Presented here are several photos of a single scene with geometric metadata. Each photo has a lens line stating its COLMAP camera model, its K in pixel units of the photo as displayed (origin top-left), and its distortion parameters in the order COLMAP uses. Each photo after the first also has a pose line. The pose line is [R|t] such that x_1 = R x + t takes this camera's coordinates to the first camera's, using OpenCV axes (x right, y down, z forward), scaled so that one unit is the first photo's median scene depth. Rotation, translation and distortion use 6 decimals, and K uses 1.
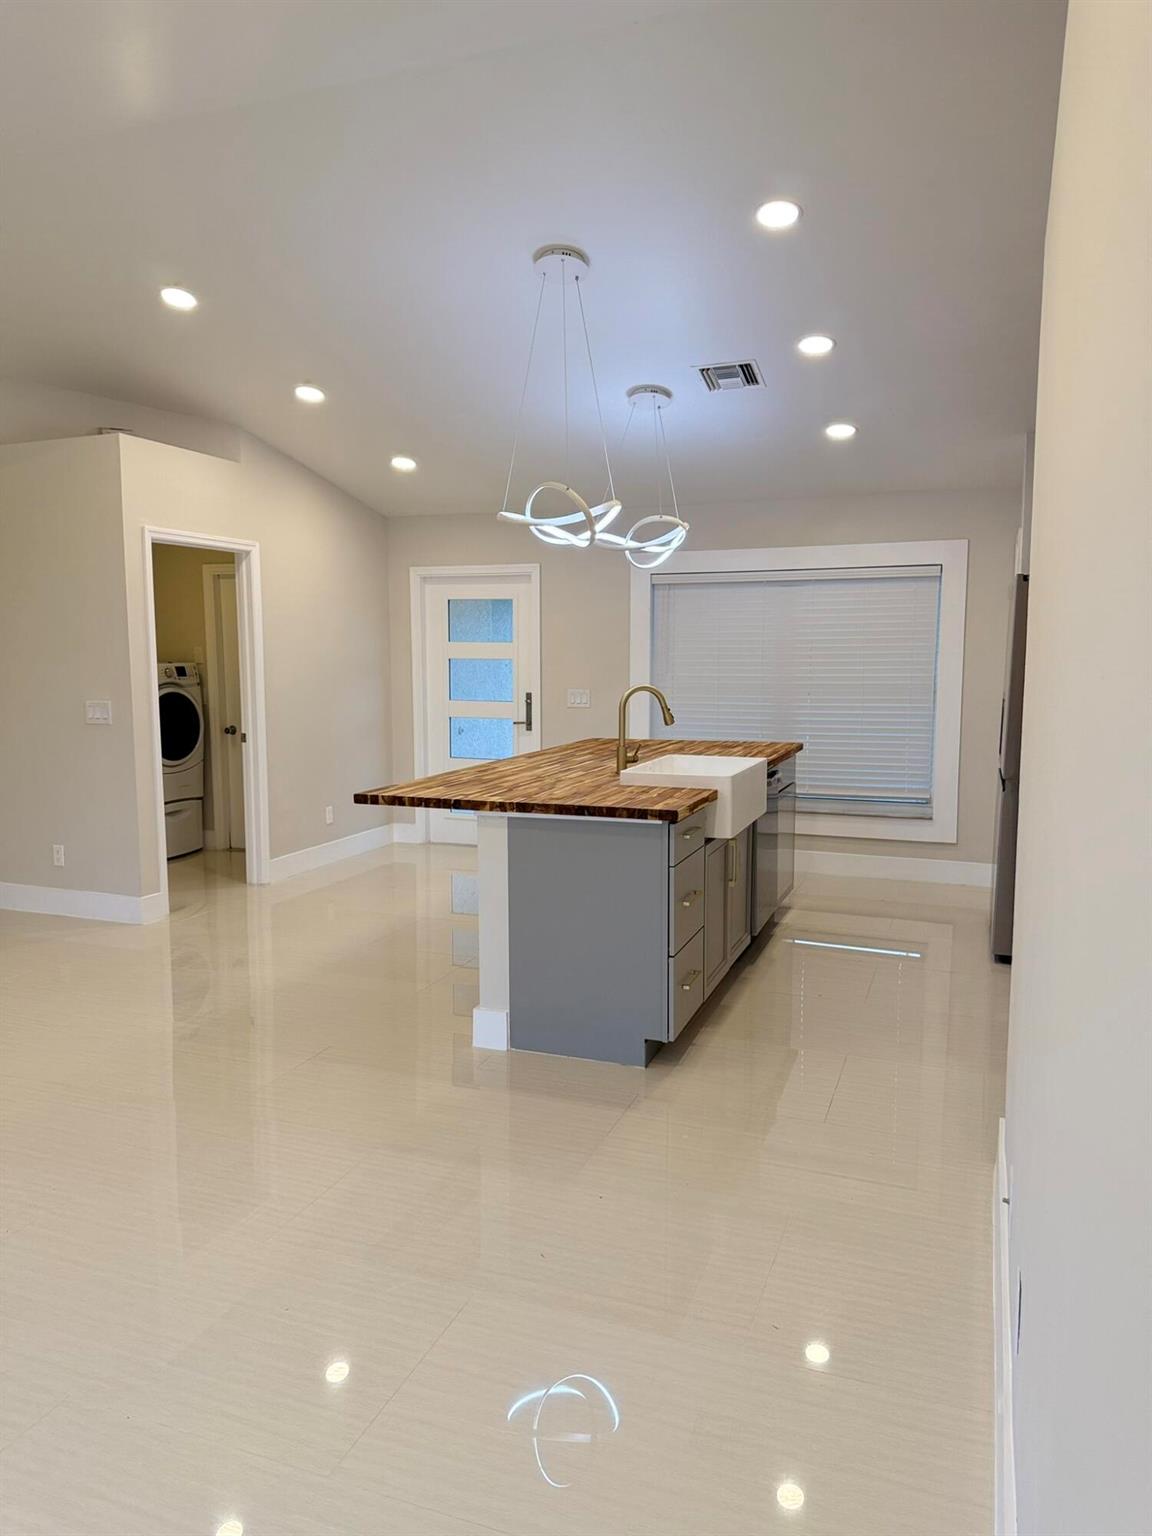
lens RADIAL K [[1093.4, 0, 571.1], [0, 1093.4, 772.7], [0, 0, 1]] dist [0.076181, -0.093503]
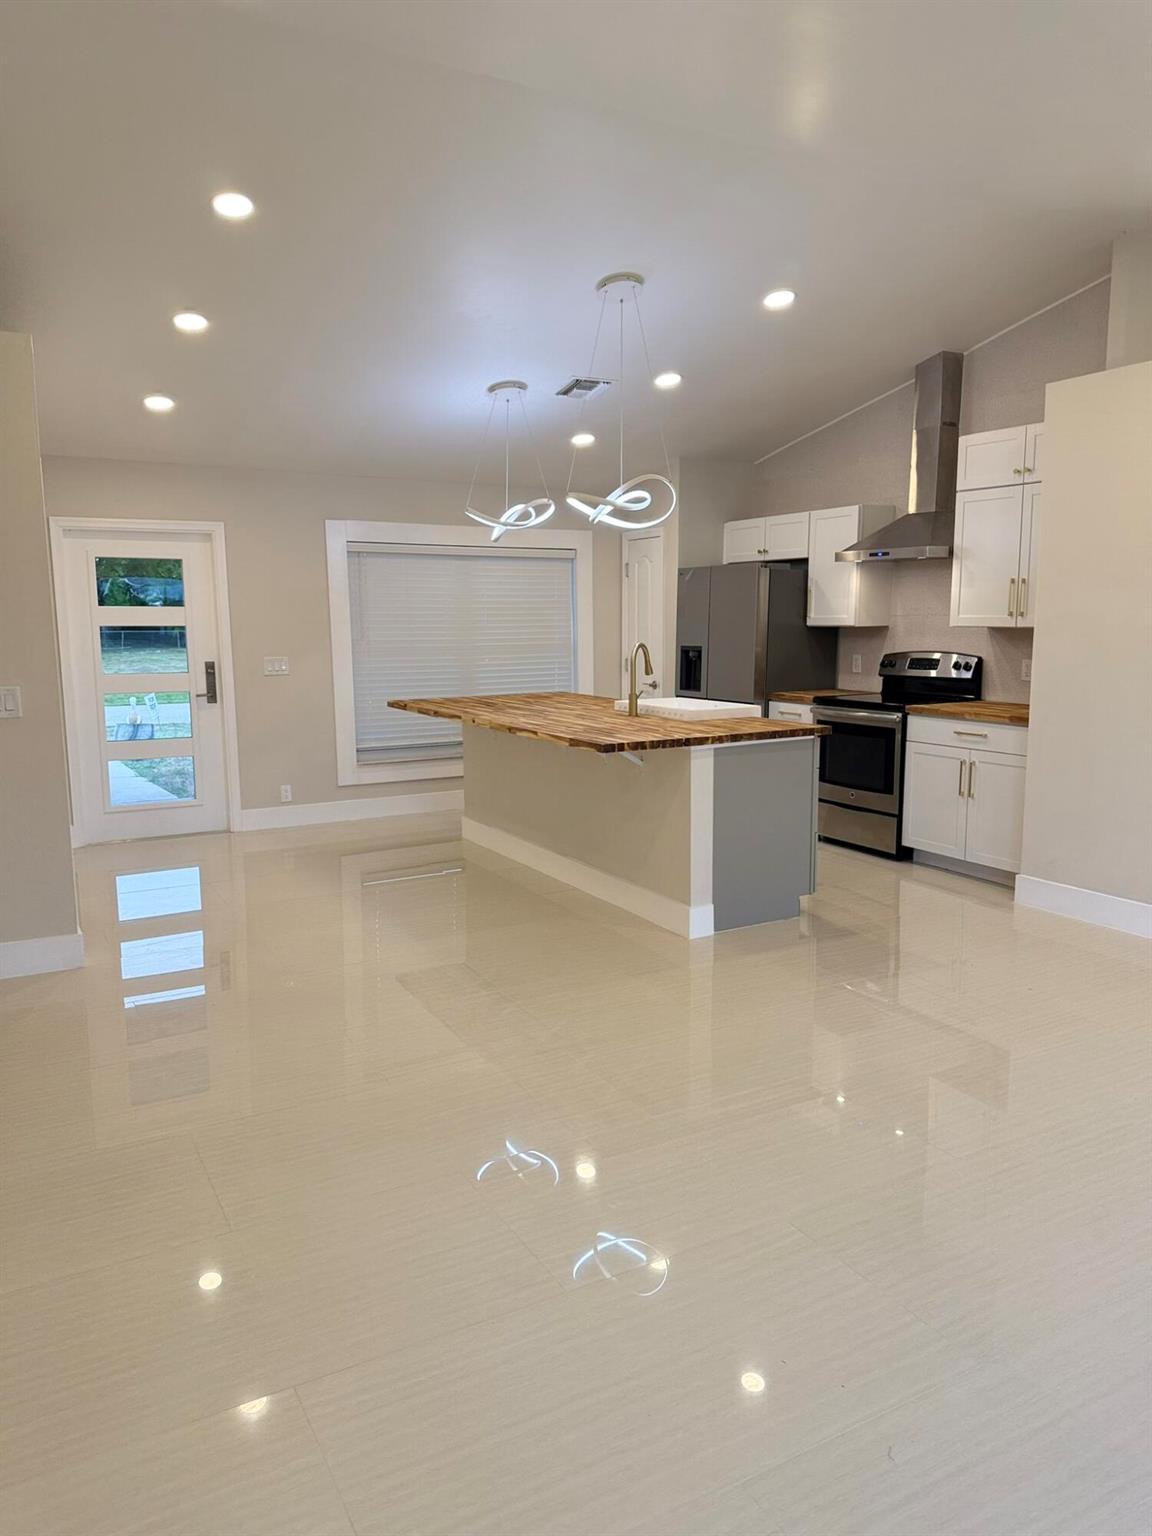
lens RADIAL K [[1093.4, 0, 578.9], [0, 1093.4, 762.0], [0, 0, 1]] dist [0.076181, -0.093503]
pose [[0.615811, -0.108080, 0.780446, -0.682599], [0.092834, 0.993600, 0.064347, -0.023204], [-0.782406, 0.032826, 0.621903, 0.206483]]
